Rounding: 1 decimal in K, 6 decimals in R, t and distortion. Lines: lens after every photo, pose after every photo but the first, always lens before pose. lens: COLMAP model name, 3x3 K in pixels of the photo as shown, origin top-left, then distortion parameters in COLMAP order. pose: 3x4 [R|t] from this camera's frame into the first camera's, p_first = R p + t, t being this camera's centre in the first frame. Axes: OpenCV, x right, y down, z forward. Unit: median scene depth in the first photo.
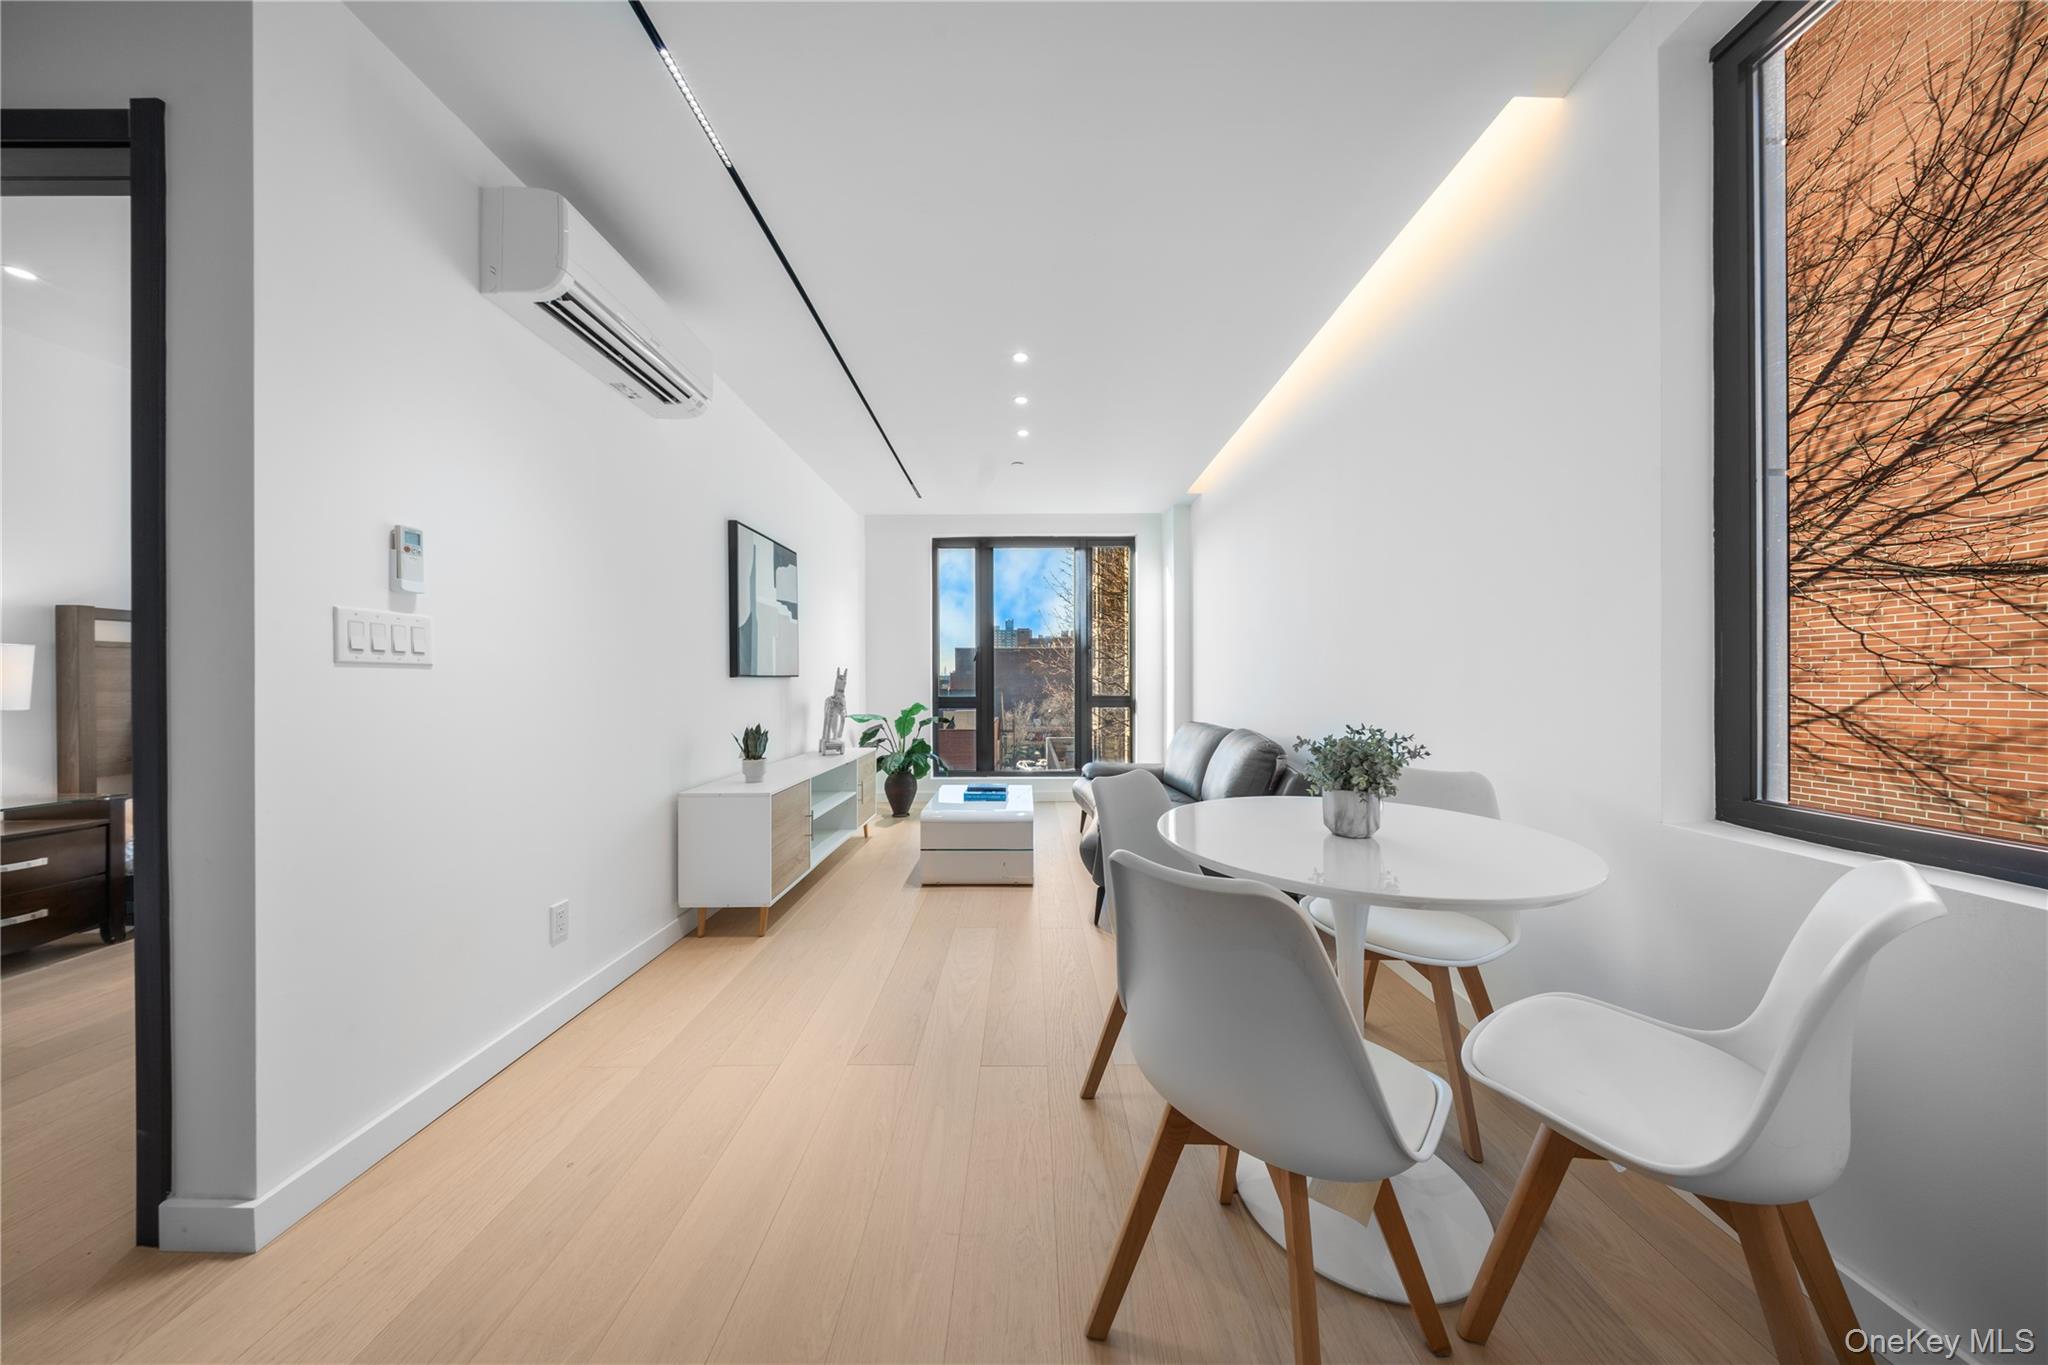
lens RADIAL K [[597.8, 0, 1032.2], [0, 597.8, 692.4], [0, 0, 1]] dist [-0.000834, -0.000214]
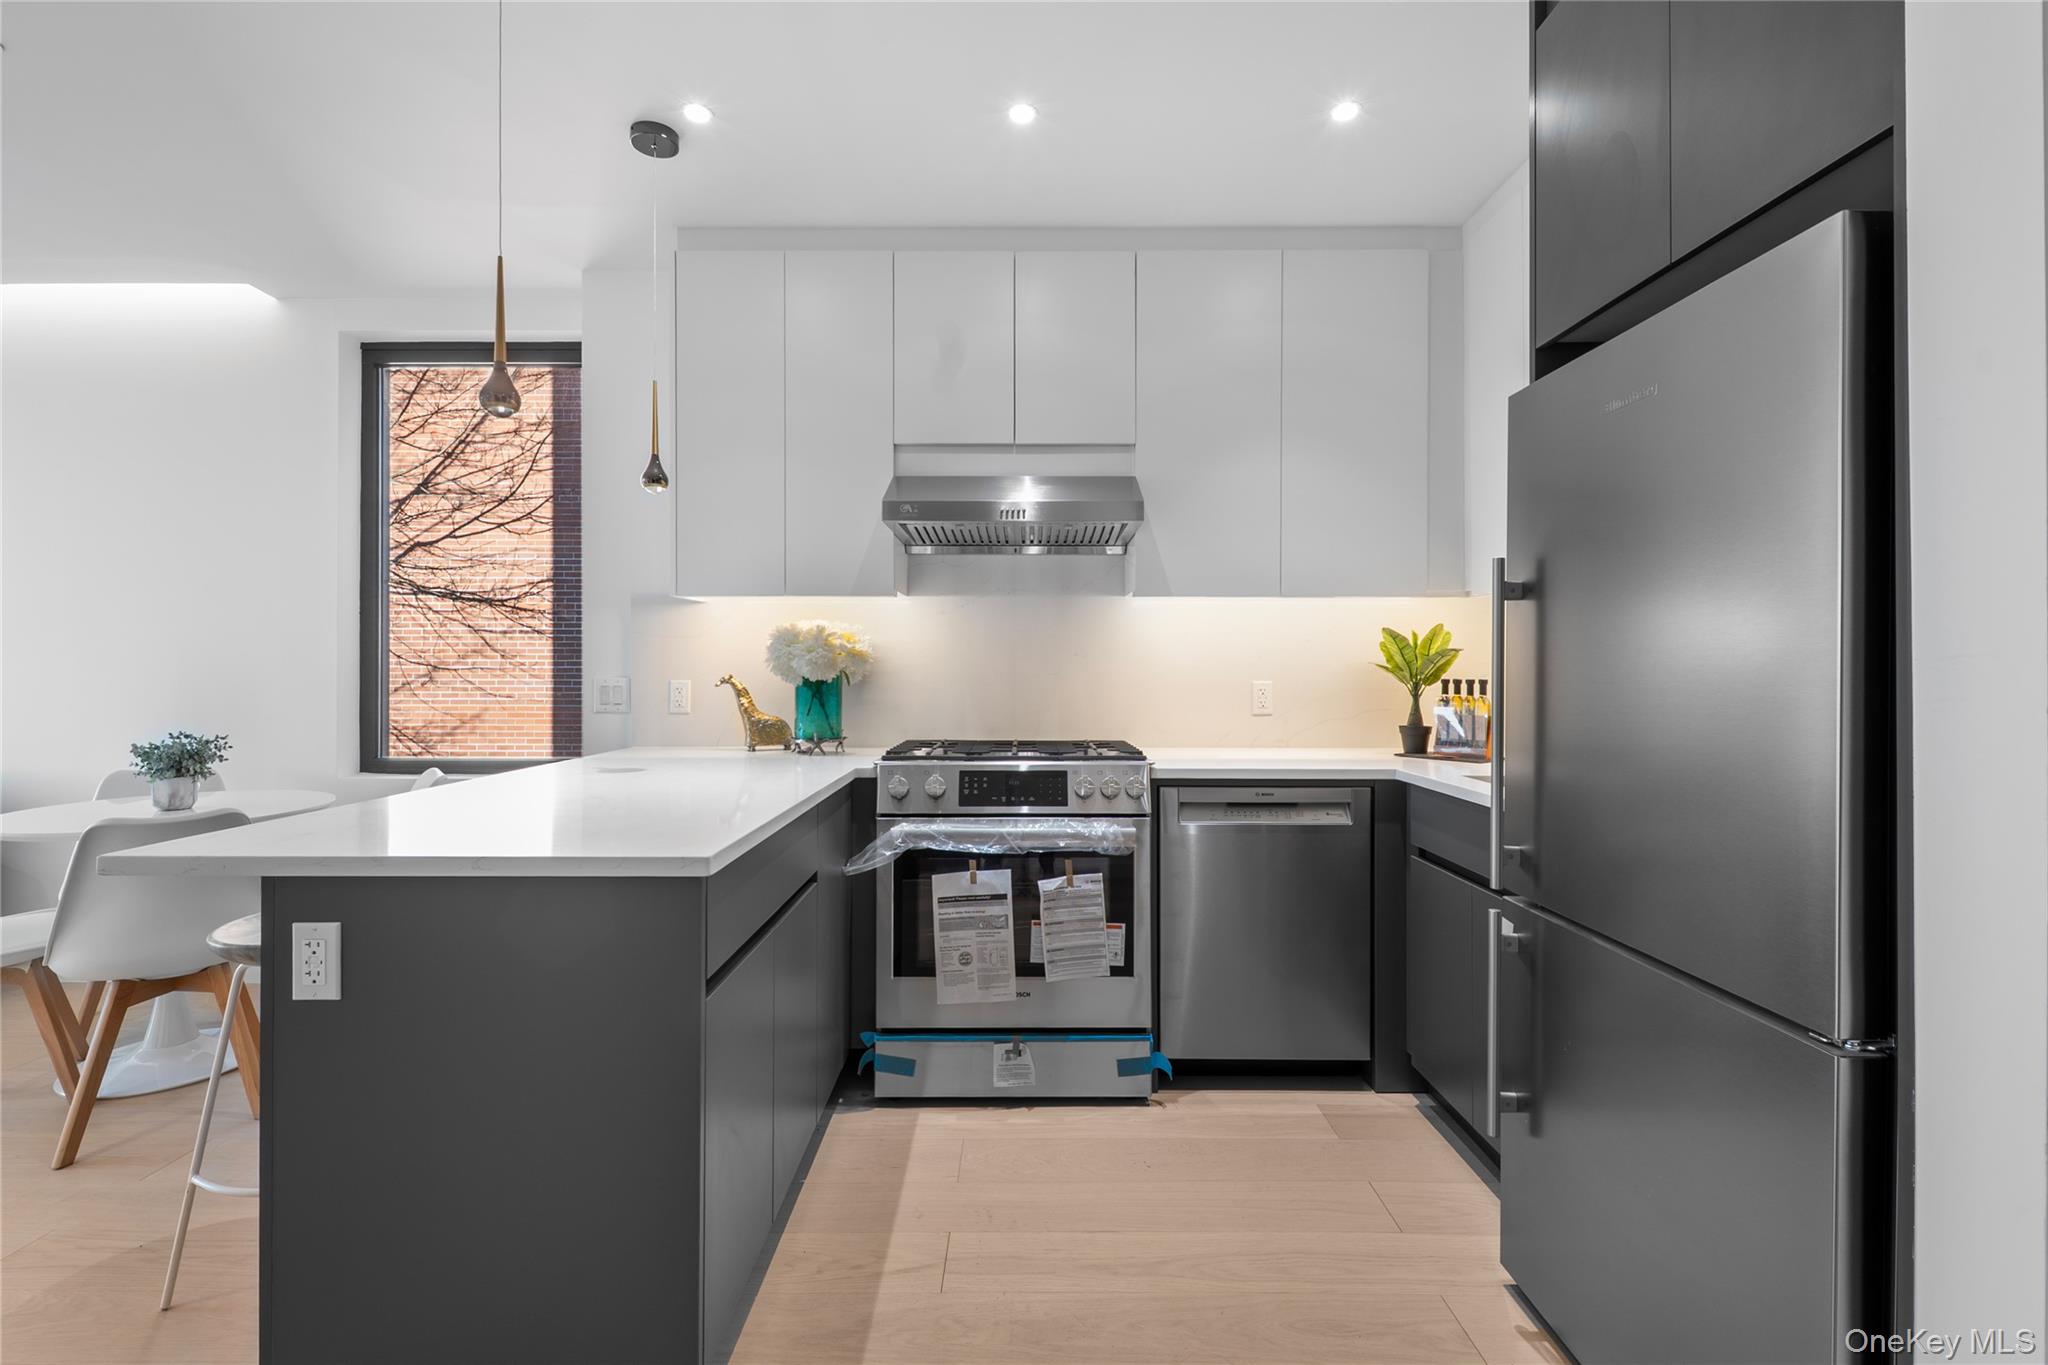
lens RADIAL K [[911.7, 0, 1023.3], [0, 911.7, 667.1], [0, 0, 1]] dist [0.010440, -0.006809]
pose [[0.006446, 0.007252, 0.999953, -0.431938], [0.011114, 0.999911, -0.007323, -0.016870], [-0.999917, 0.011161, 0.006365, -0.275944]]
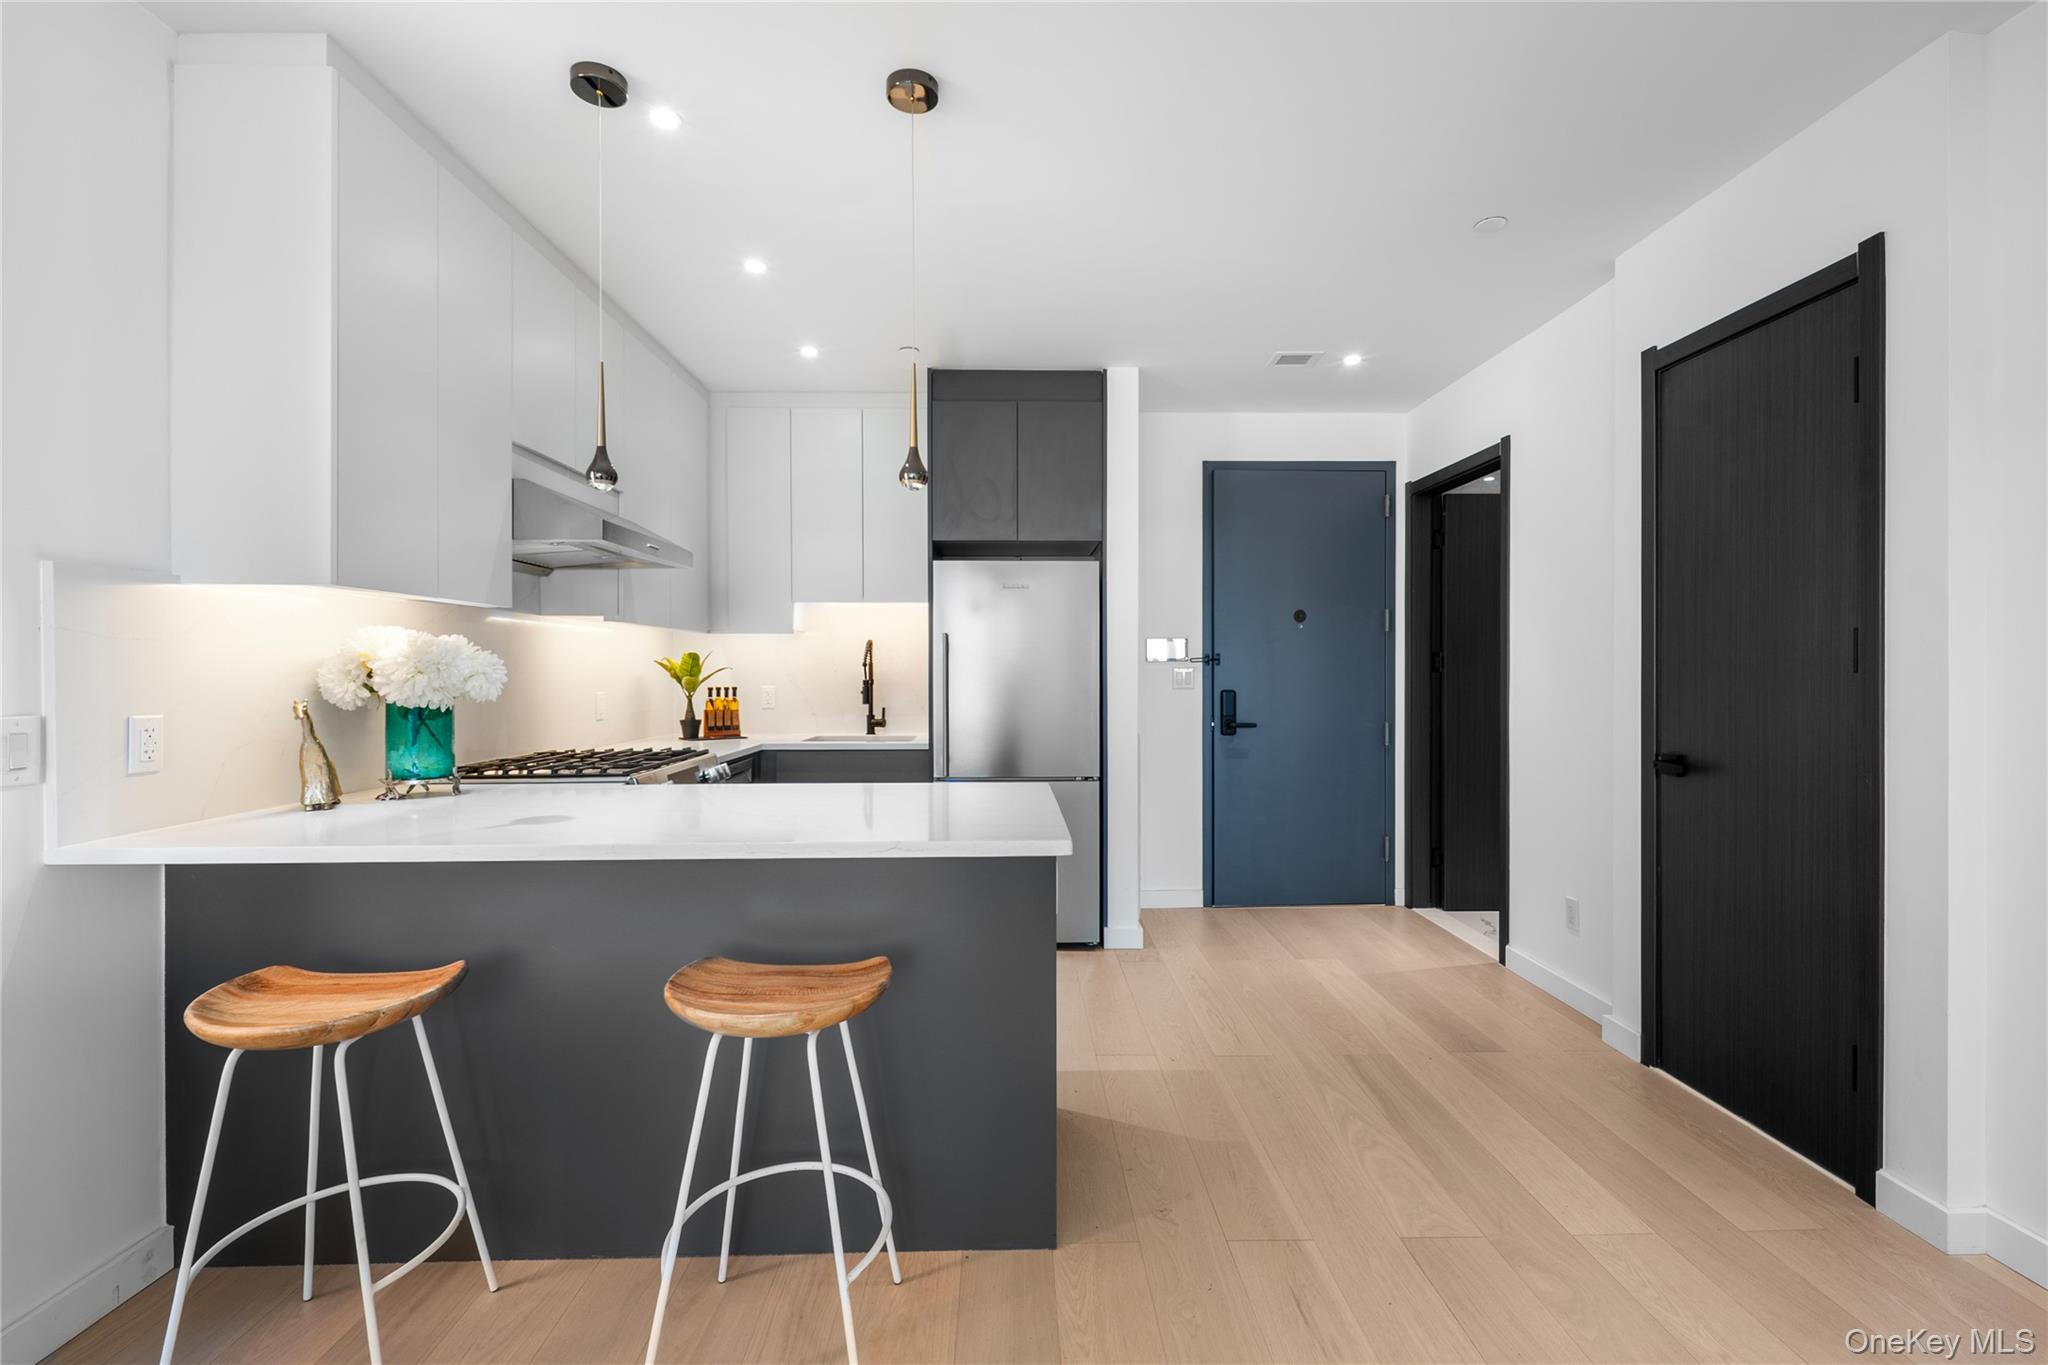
lens RADIAL K [[911.7, 0, 1027.6], [0, 911.7, 674.4], [0, 0, 1]] dist [0.010440, -0.006809]
pose [[-0.999823, 0.007160, -0.017424, -0.131511], [0.006880, 0.999847, 0.016098, -0.035463], [0.017537, 0.015975, -0.999719, 0.366663]]
